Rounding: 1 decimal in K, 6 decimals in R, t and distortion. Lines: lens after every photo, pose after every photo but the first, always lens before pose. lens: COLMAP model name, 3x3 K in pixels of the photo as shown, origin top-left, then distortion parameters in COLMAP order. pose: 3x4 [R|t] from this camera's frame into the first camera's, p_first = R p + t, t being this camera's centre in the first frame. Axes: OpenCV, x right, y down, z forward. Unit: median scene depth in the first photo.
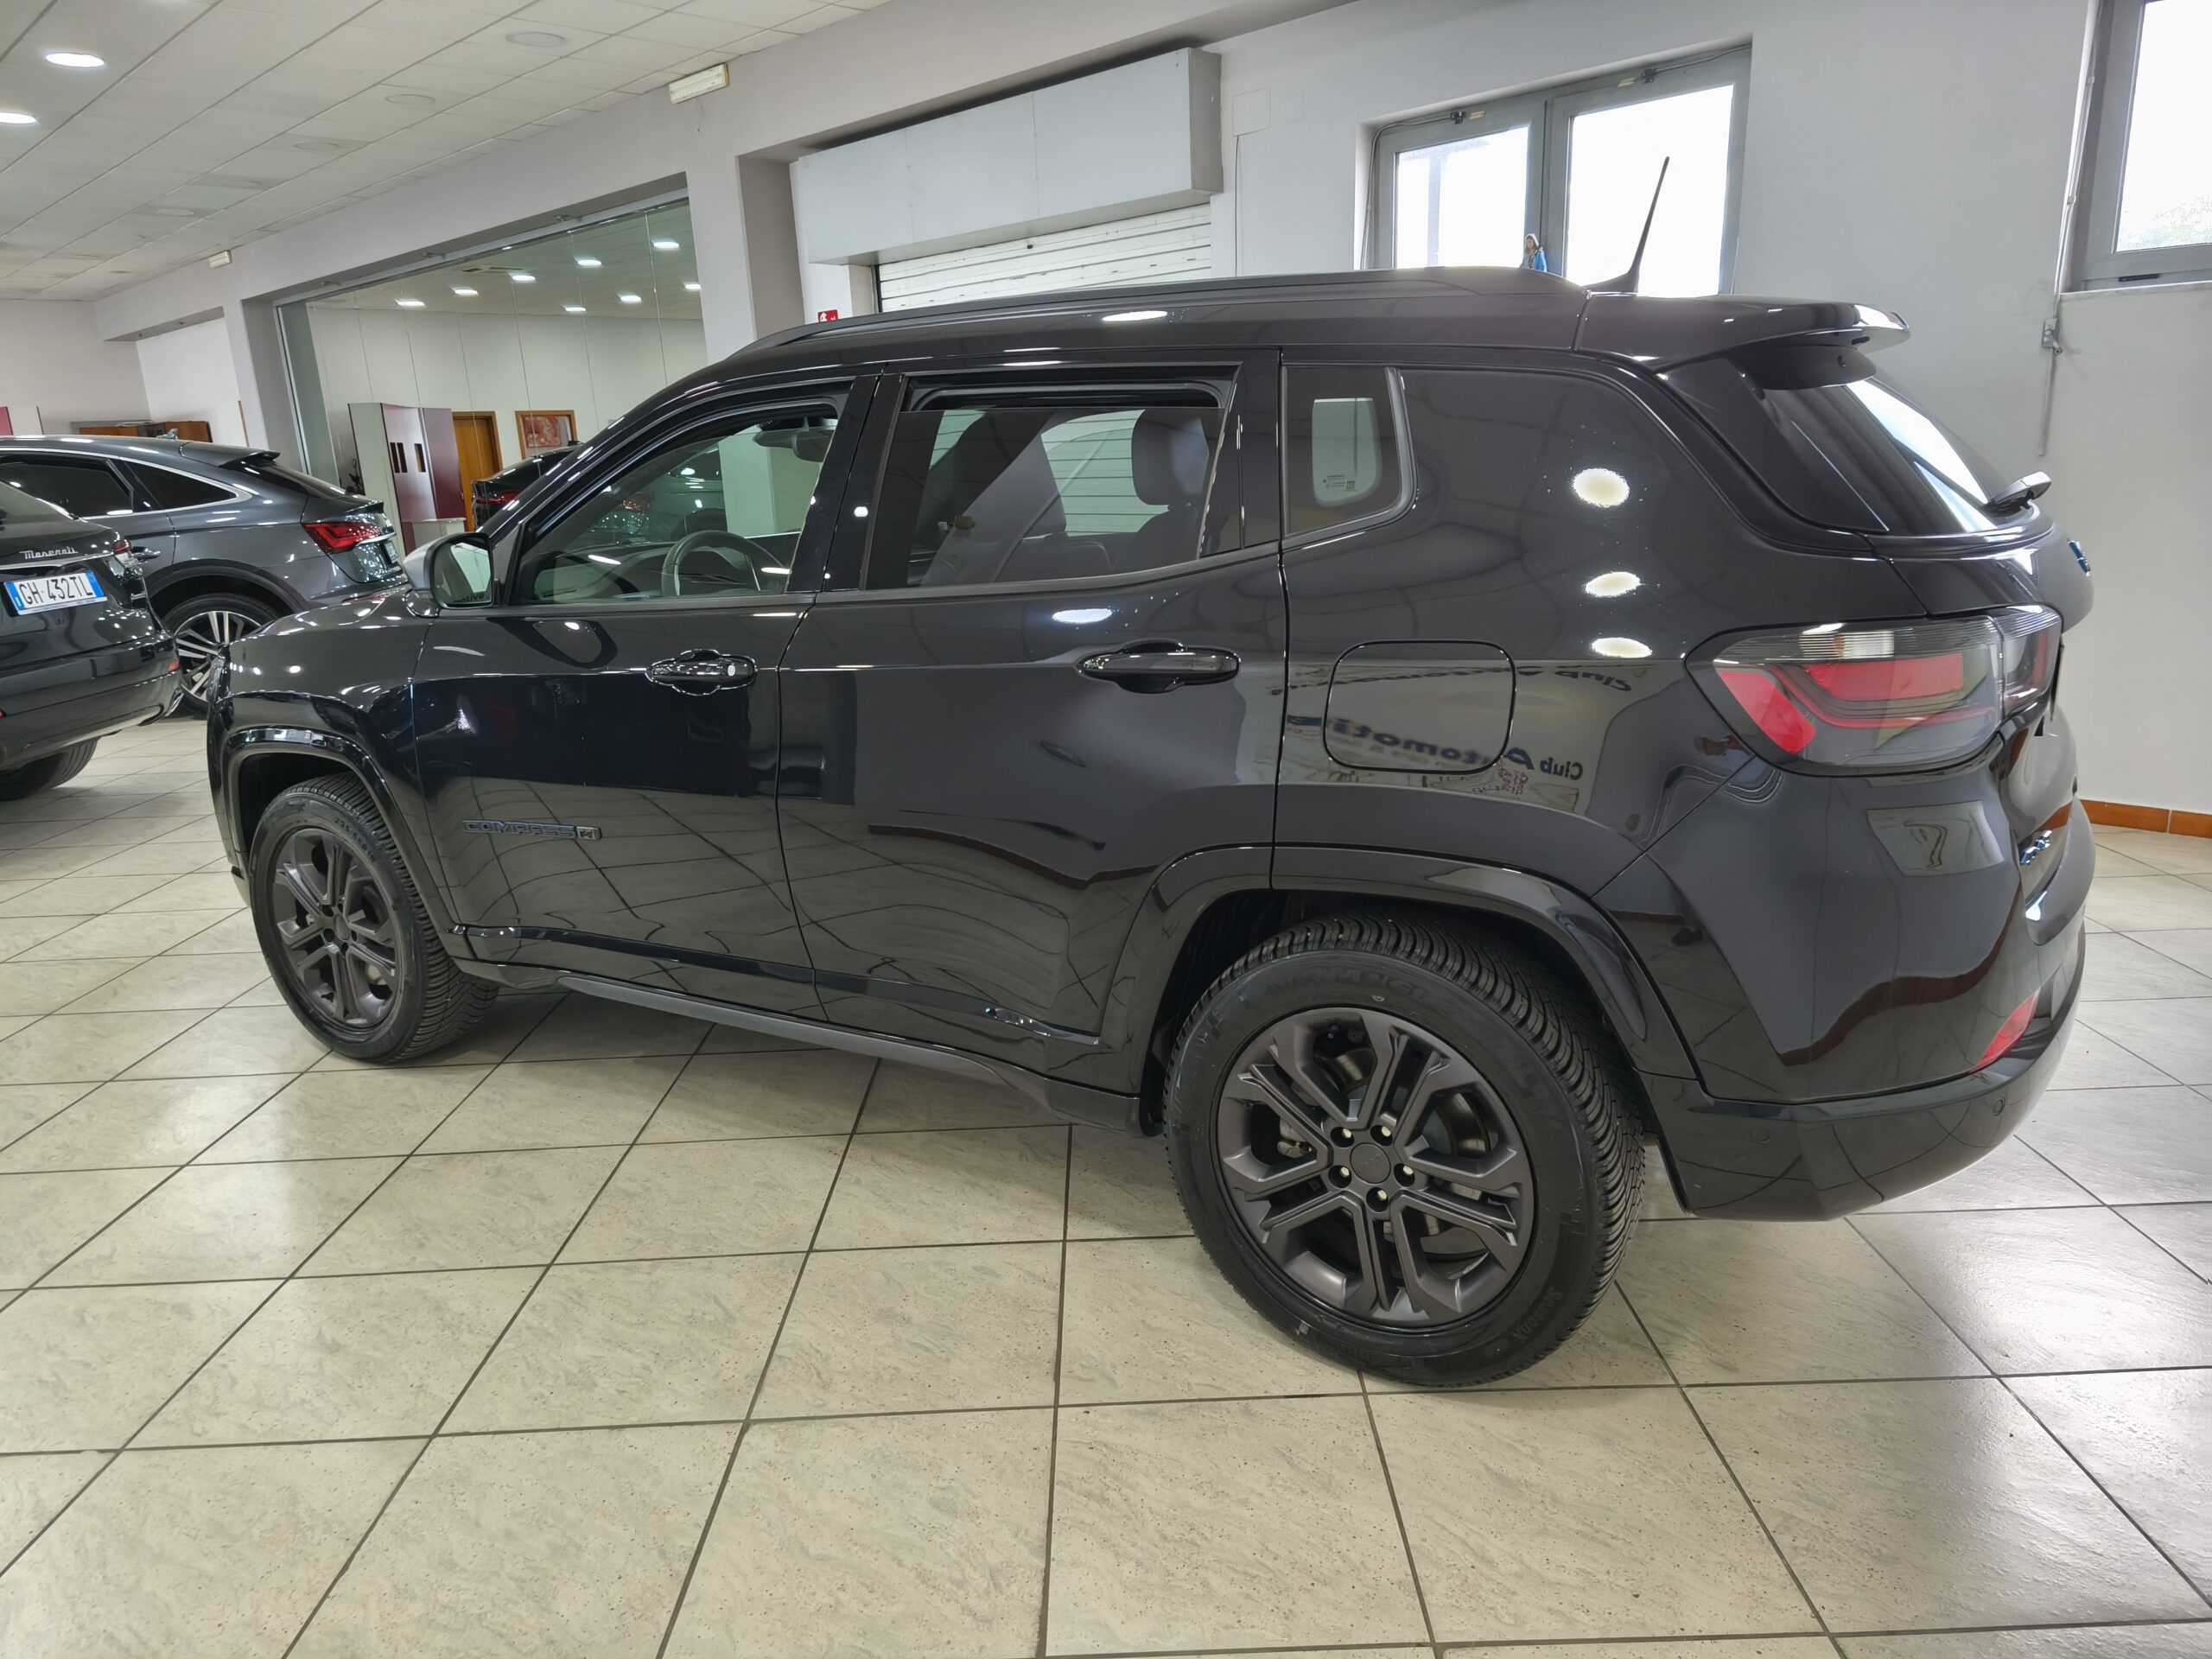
lens RADIAL K [[1506.7, 0, 1106.0], [0, 1506.7, 829.5], [0, 0, 1]] dist [0.059915, 0.001377]
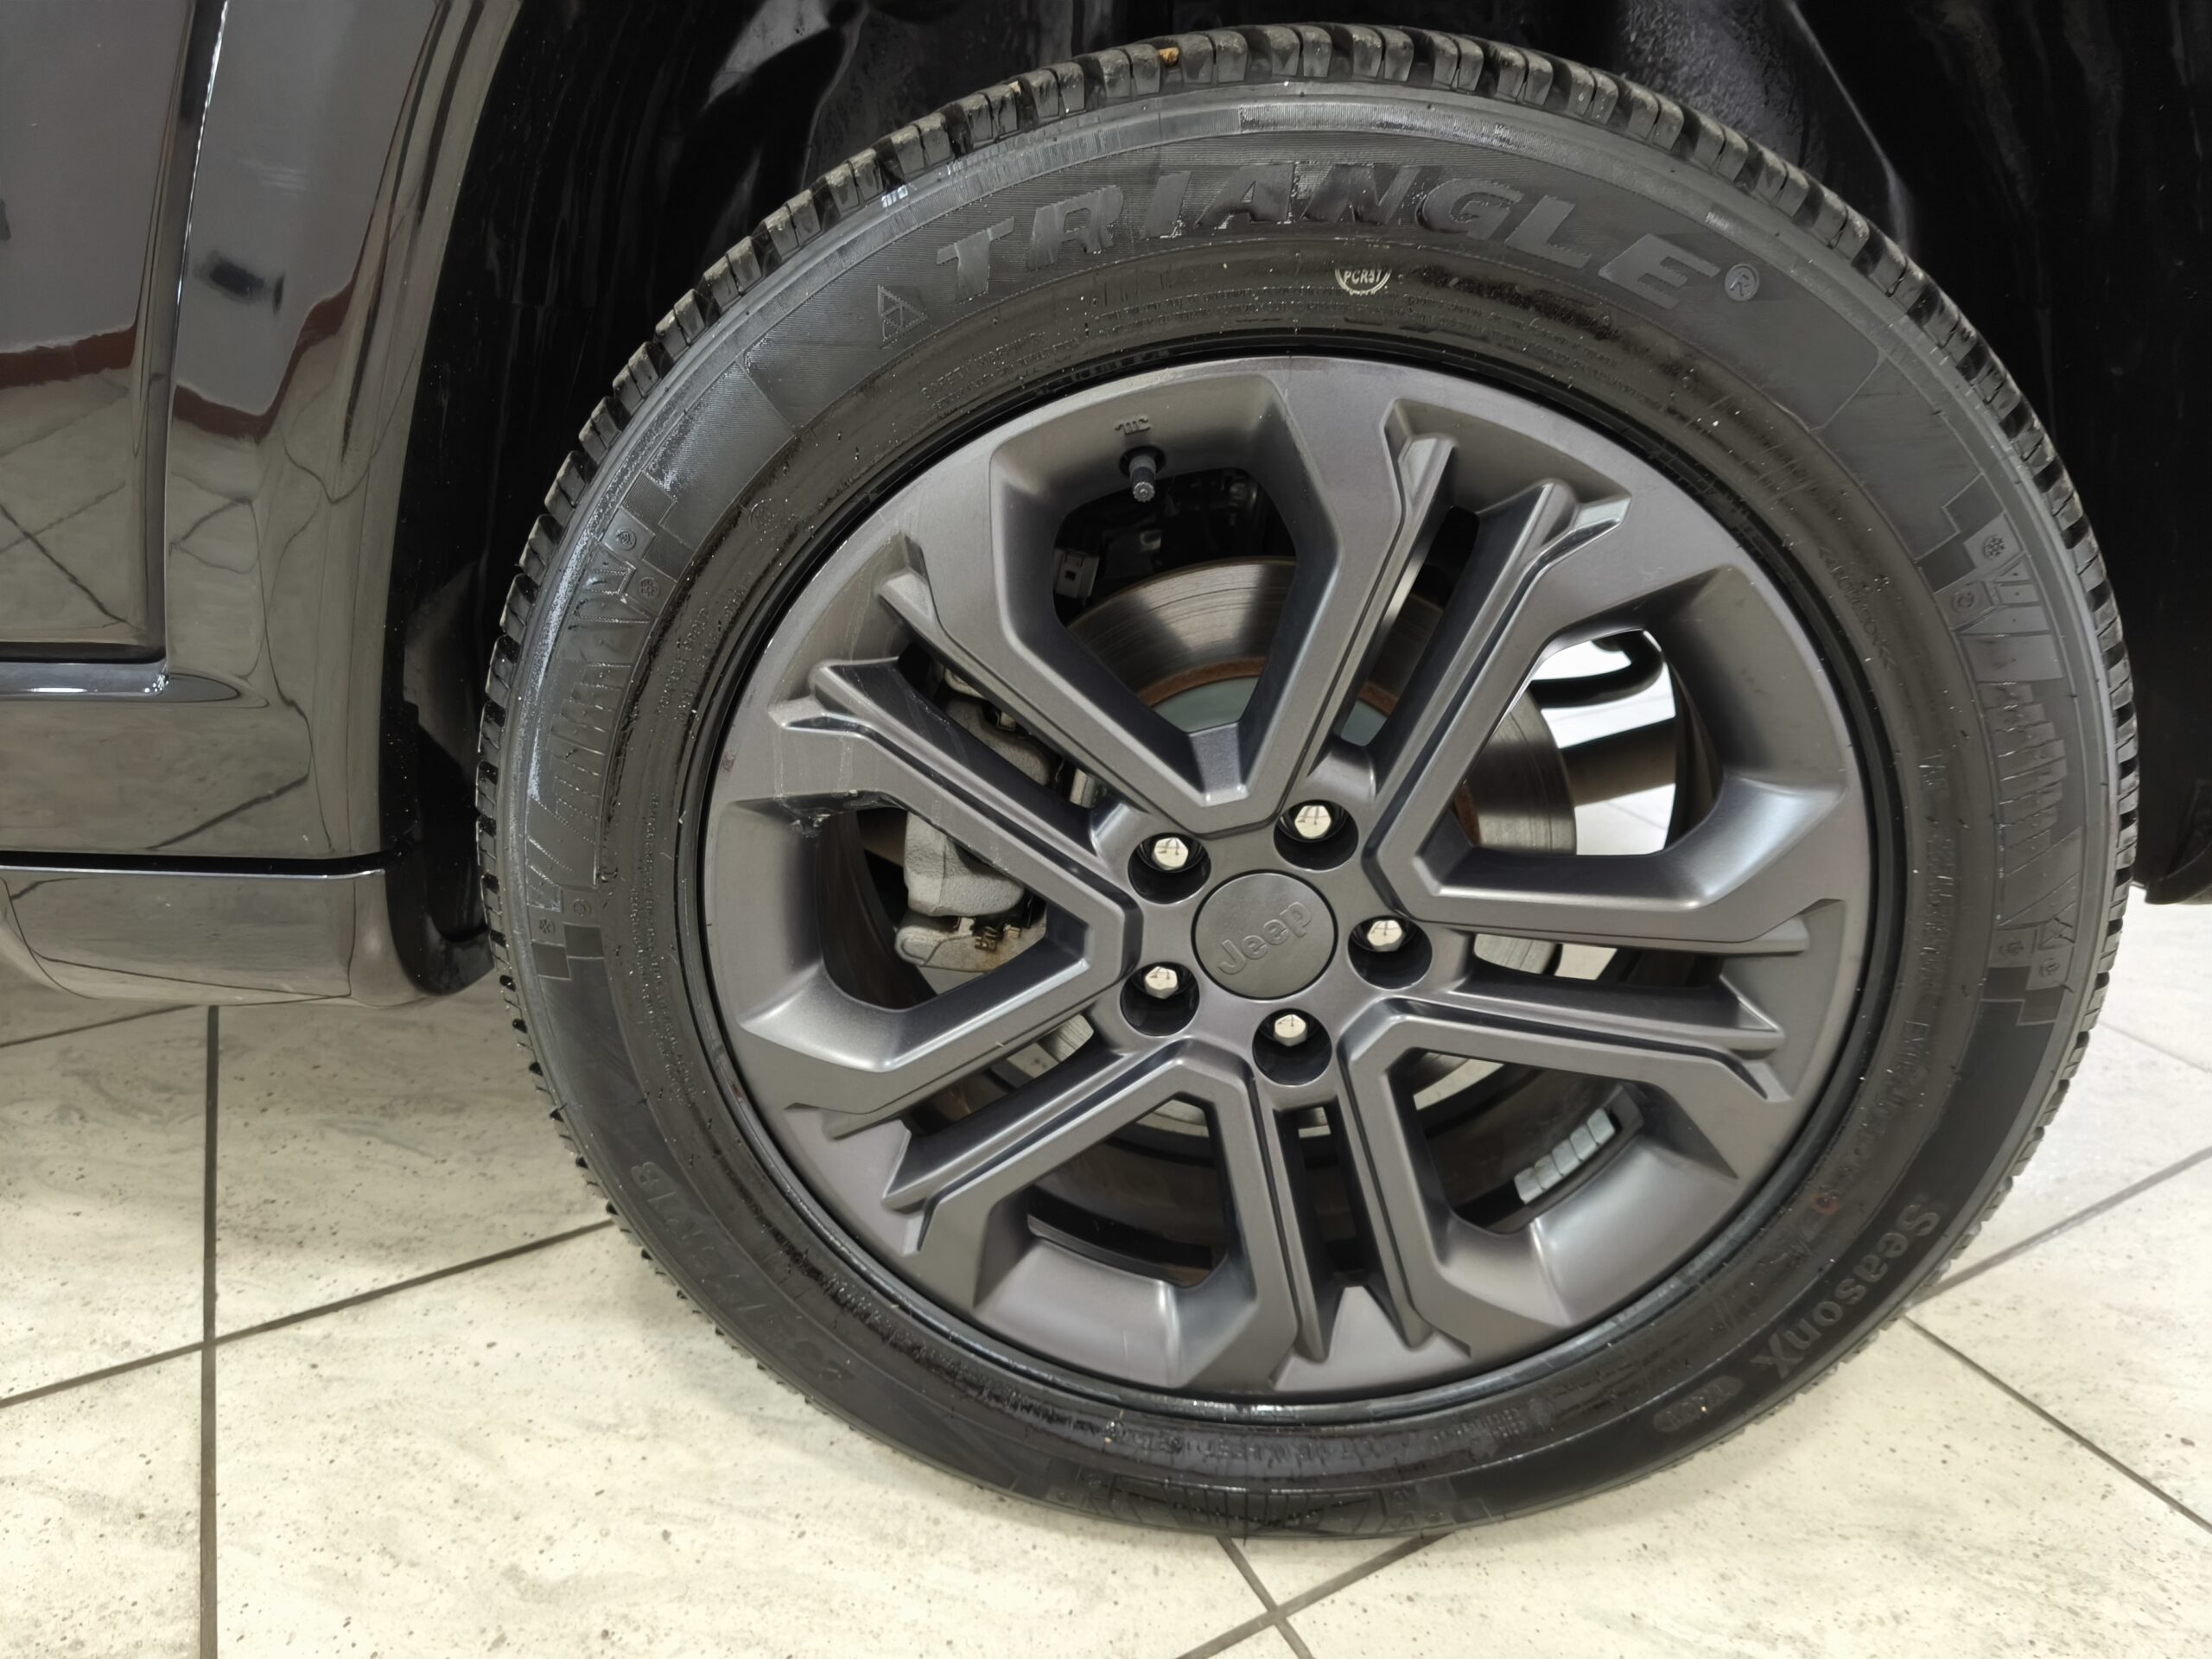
lens RADIAL K [[1465.9, 0, 1106.0], [0, 1465.9, 829.5], [0, 0, 1]] dist [0.010624, -0.002866]
pose [[0.876230, -0.154092, 0.456592, 0.017480], [0.087793, 0.982686, 0.163159, 0.142711], [-0.473828, -0.102880, 0.874587, 0.727046]]
